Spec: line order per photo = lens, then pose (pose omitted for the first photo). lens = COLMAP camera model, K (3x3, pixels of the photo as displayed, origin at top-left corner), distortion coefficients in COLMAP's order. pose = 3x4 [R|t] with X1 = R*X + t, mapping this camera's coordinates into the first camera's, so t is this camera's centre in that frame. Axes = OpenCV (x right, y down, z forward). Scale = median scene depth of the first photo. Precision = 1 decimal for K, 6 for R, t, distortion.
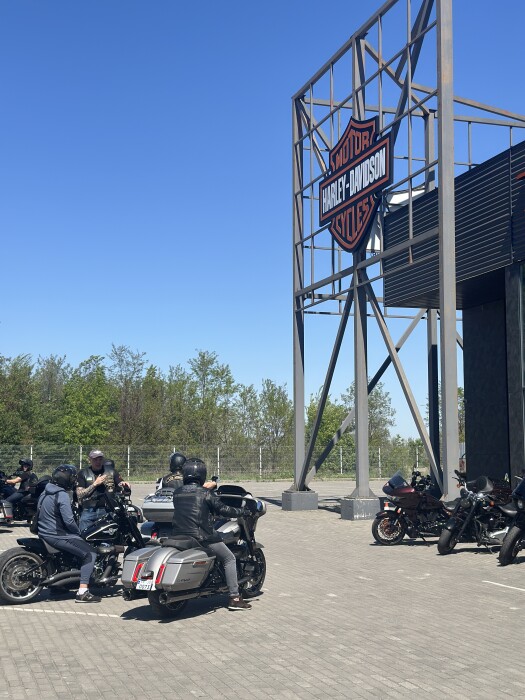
lens RADIAL K [[968.5, 0, 262.5], [0, 968.5, 350.0], [0, 0, 1]] dist [0.129621, -0.206573]
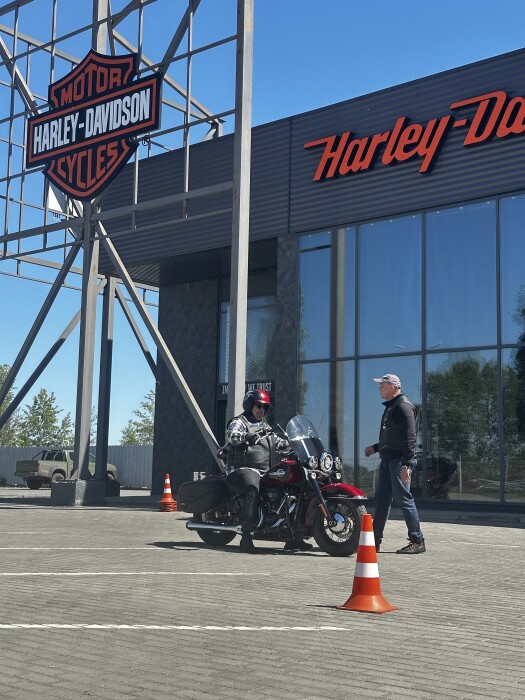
lens RADIAL K [[968.5, 0, 262.5], [0, 968.5, 350.0], [0, 0, 1]] dist [0.129621, -0.206573]
pose [[0.849077, 0.091460, 0.520292, -0.220568], [-0.078987, 0.995807, -0.046148, 0.062138], [-0.522331, -0.001914, 0.852741, 0.167156]]
